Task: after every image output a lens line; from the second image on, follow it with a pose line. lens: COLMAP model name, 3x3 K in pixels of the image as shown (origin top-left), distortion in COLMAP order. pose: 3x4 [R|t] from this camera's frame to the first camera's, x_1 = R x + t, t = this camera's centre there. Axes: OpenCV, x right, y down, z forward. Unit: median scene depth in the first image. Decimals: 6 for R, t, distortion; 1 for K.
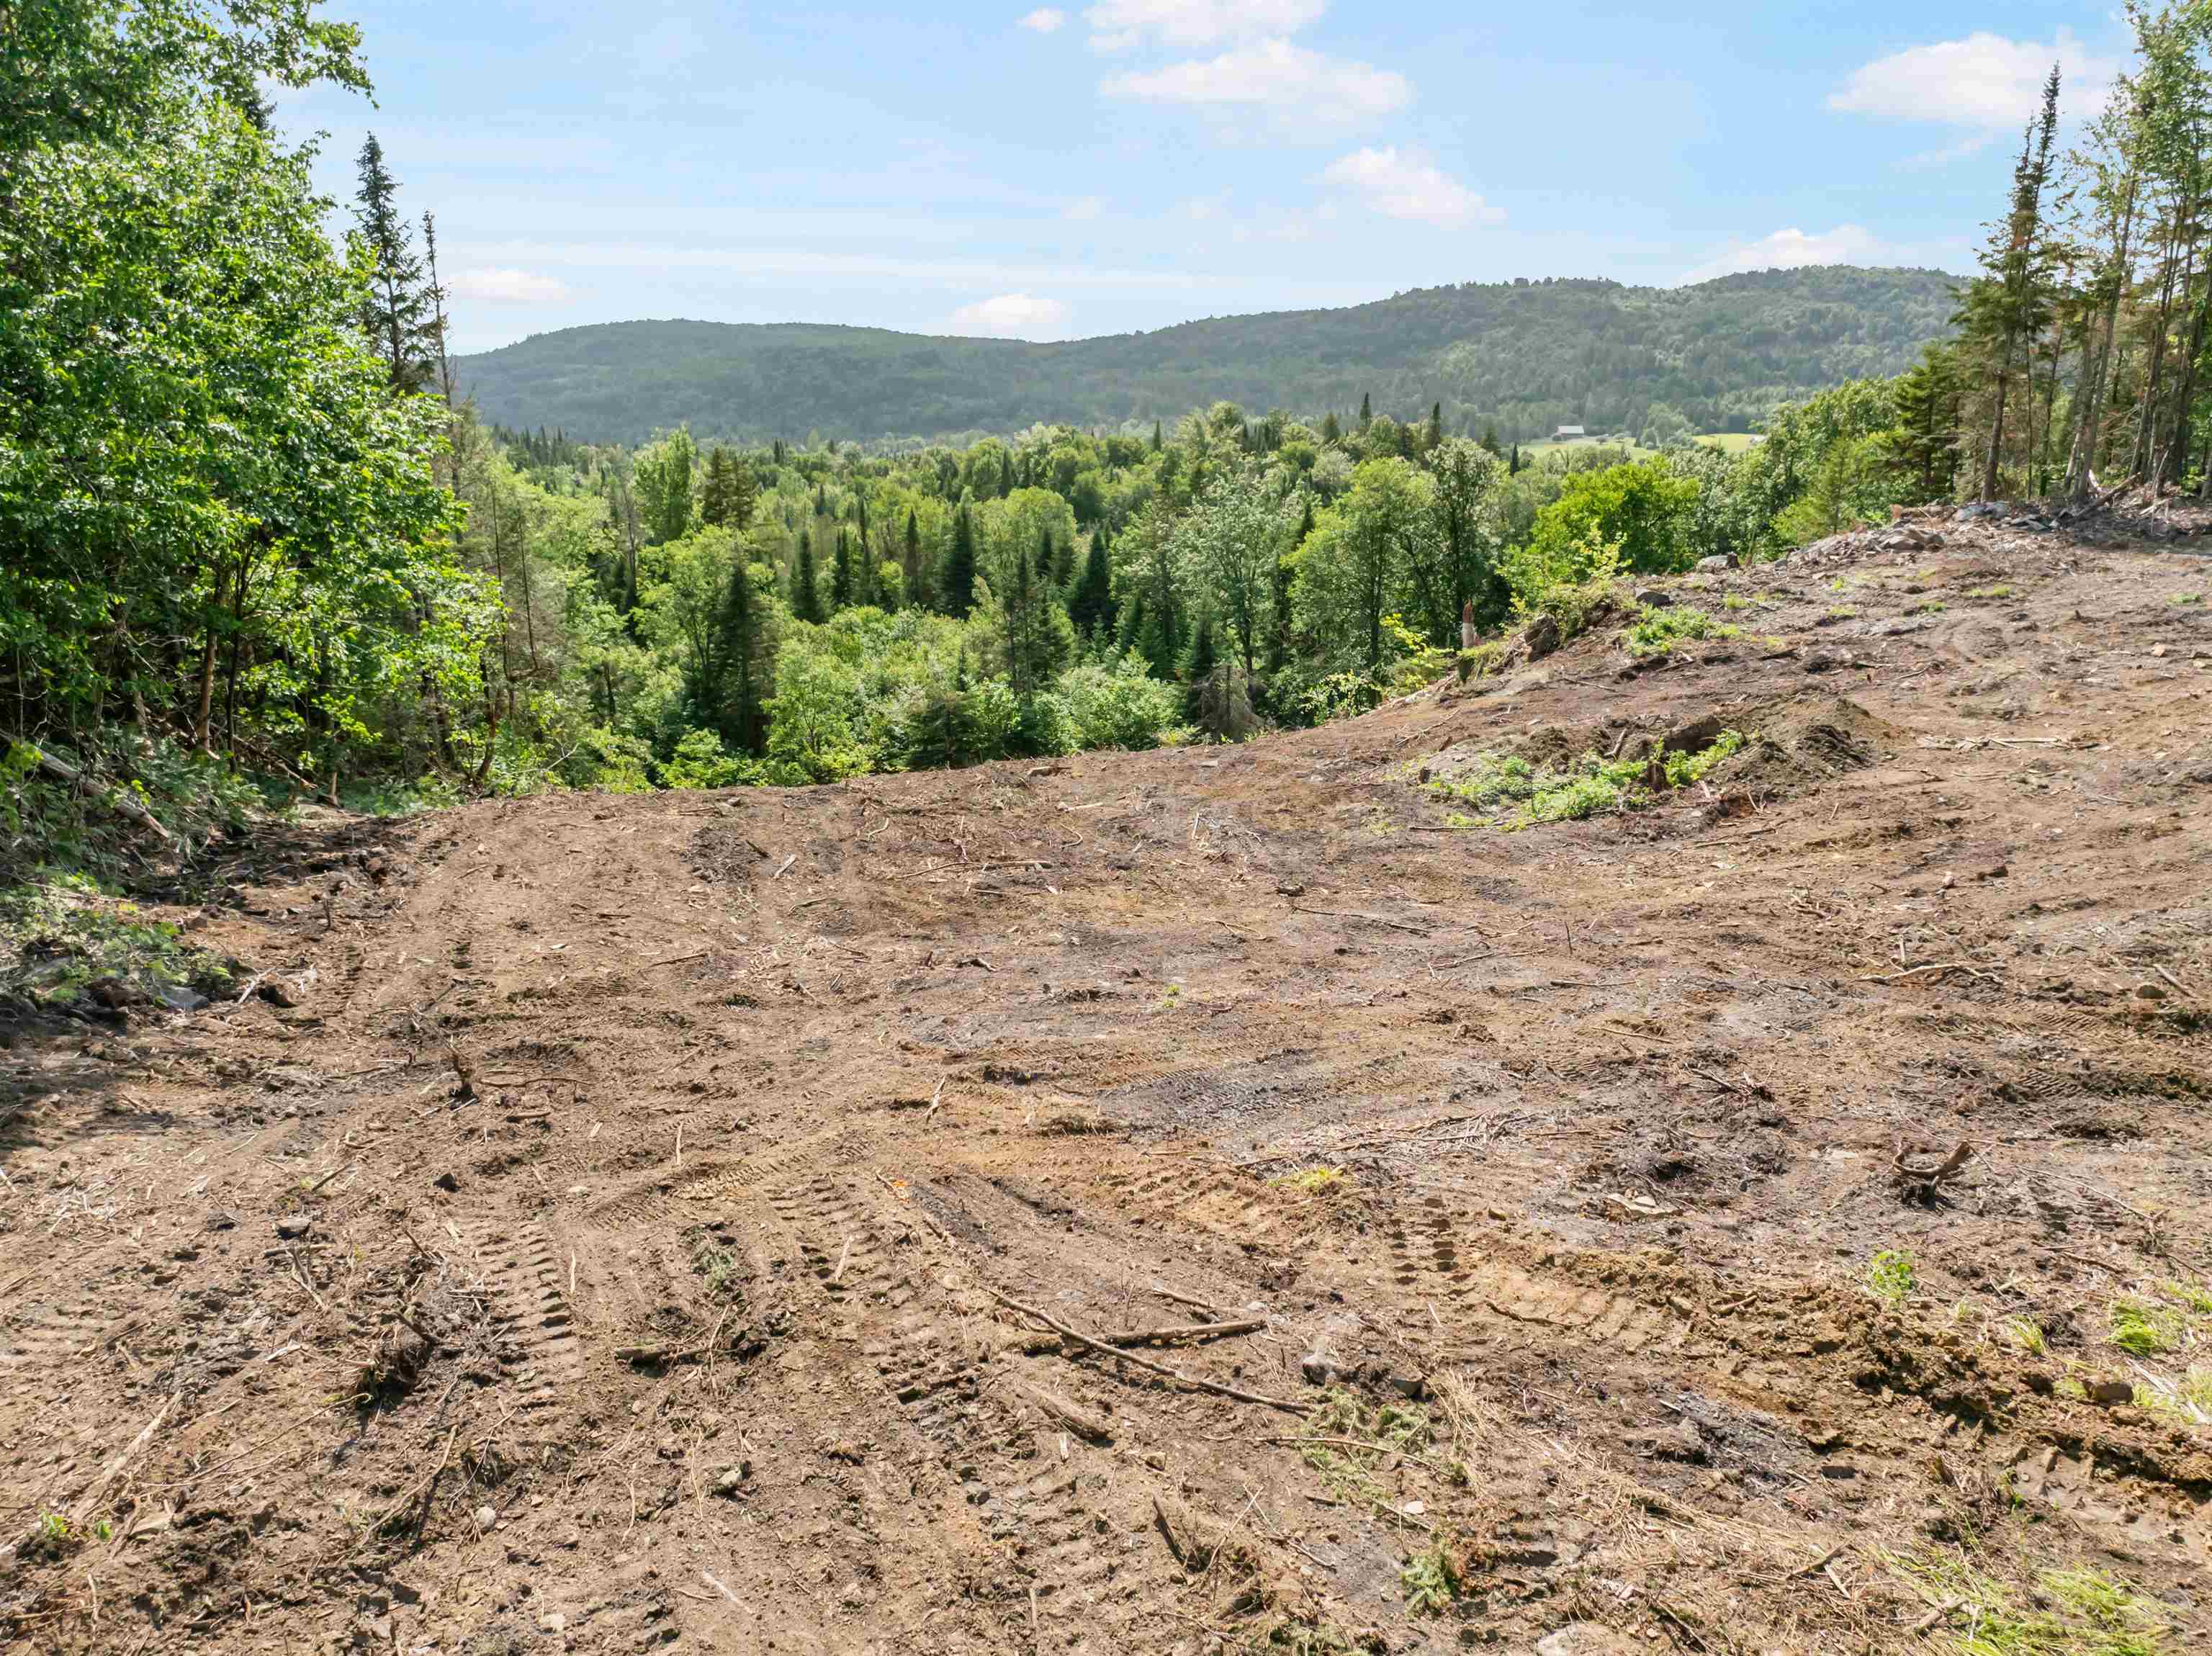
lens RADIAL K [[1549.4, 0, 1106.7], [0, 1549.4, 830.2], [0, 0, 1]] dist [-0.044418, 0.009561]
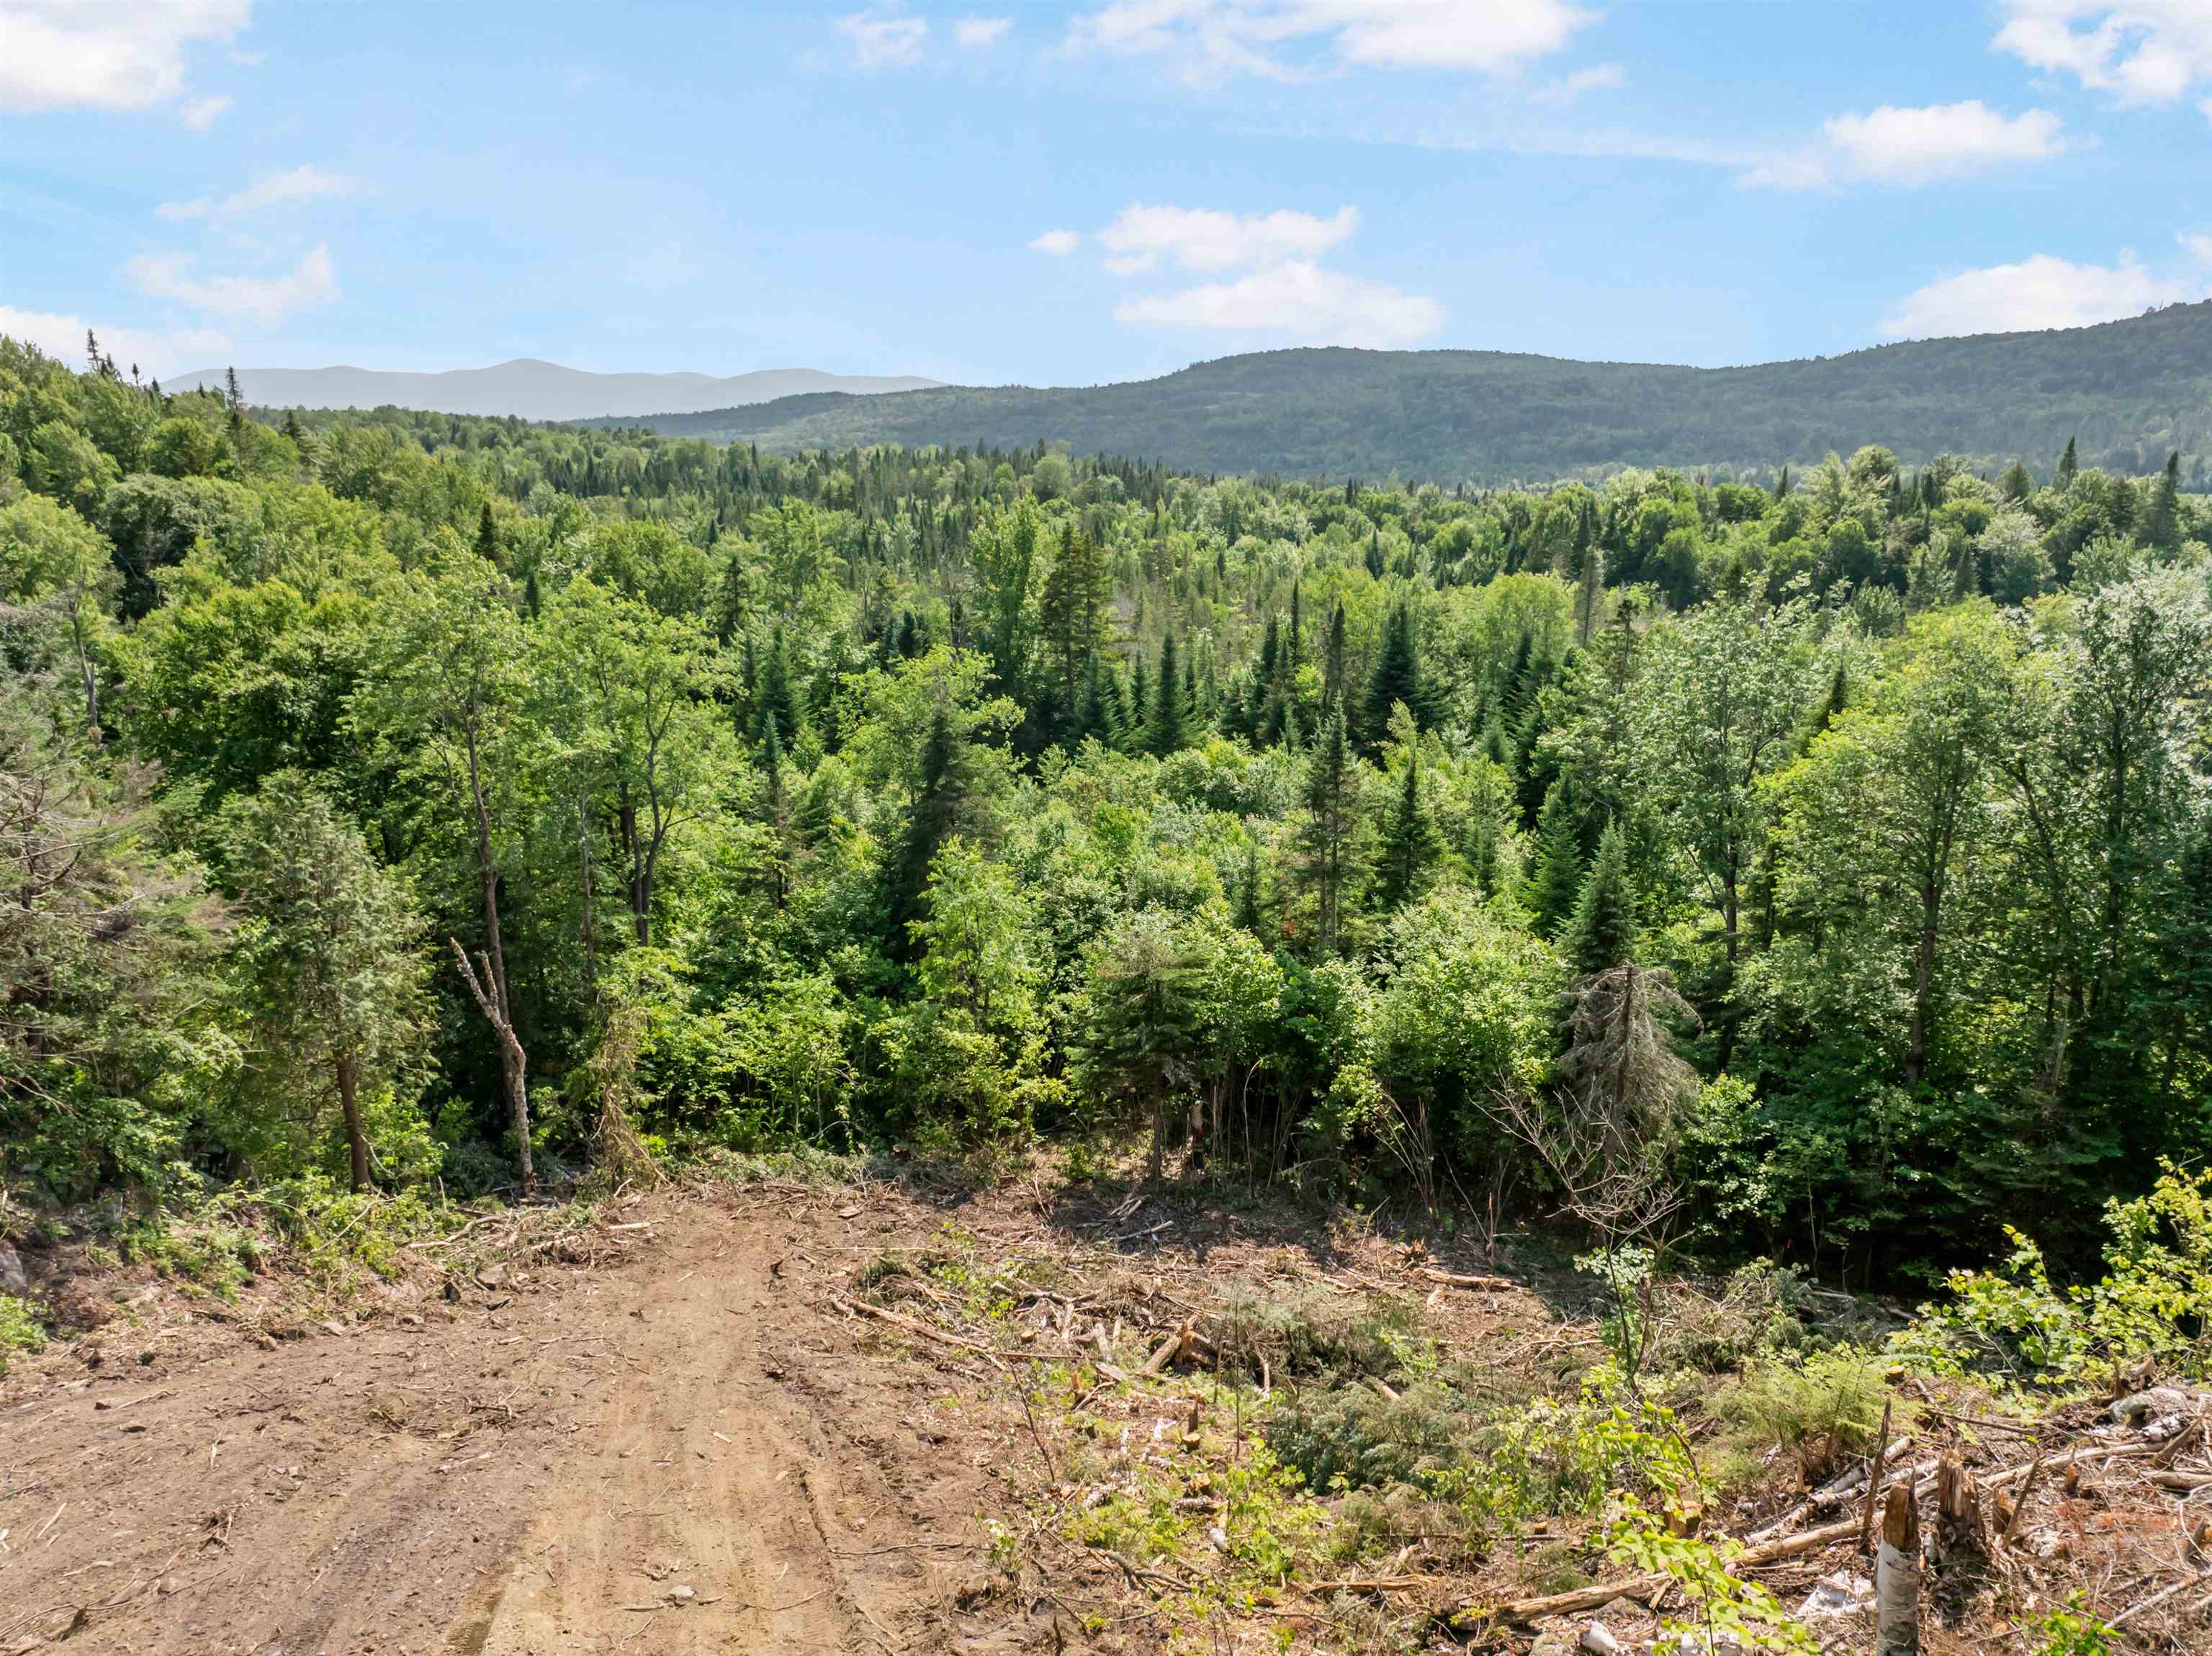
lens RADIAL K [[1549.4, 0, 1118.4], [0, 1549.4, 826.9], [0, 0, 1]] dist [-0.044418, 0.009561]
pose [[0.921625, 0.098935, -0.375258, 0.032525], [-0.105524, 0.994412, 0.003008, -0.040309], [0.373459, 0.036826, 0.926916, 0.117663]]
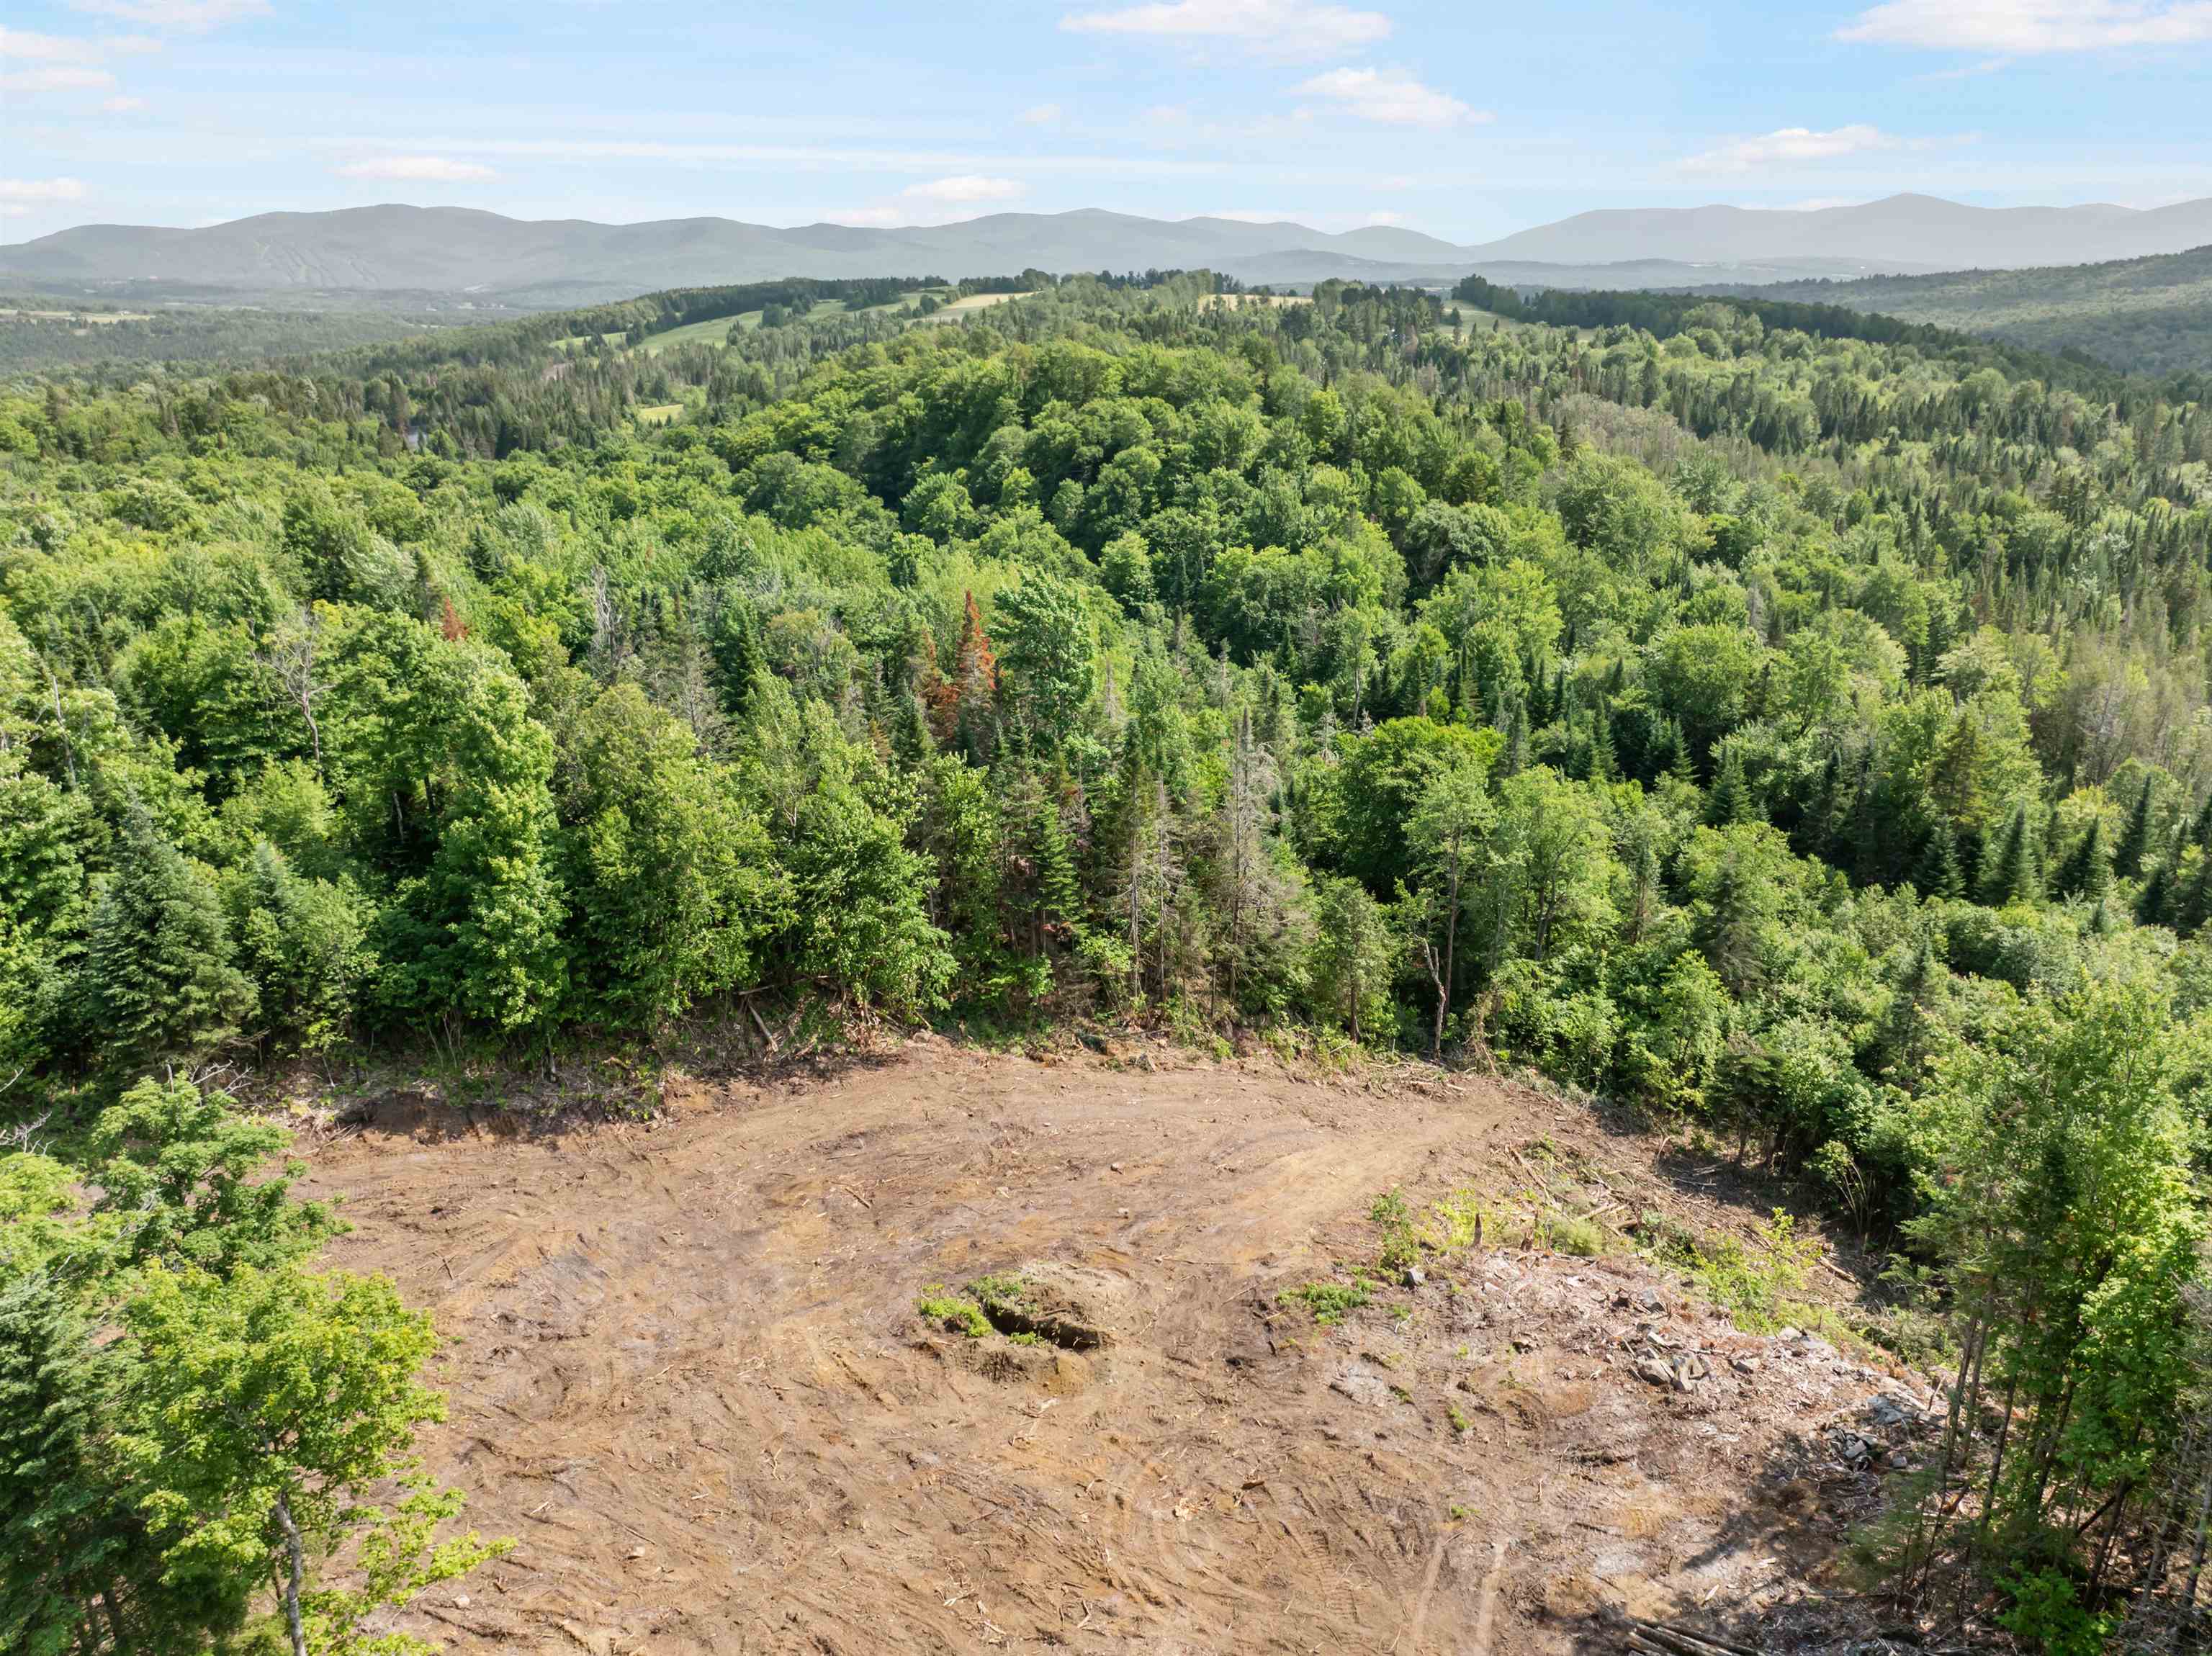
lens RADIAL K [[1549.4, 0, 1113.7], [0, 1549.4, 829.8], [0, 0, 1]] dist [-0.044418, 0.009561]
pose [[0.358101, 0.313034, -0.879644, 0.196670], [-0.235759, 0.941910, 0.239215, -0.116015], [0.903427, 0.121721, 0.411100, 0.021928]]
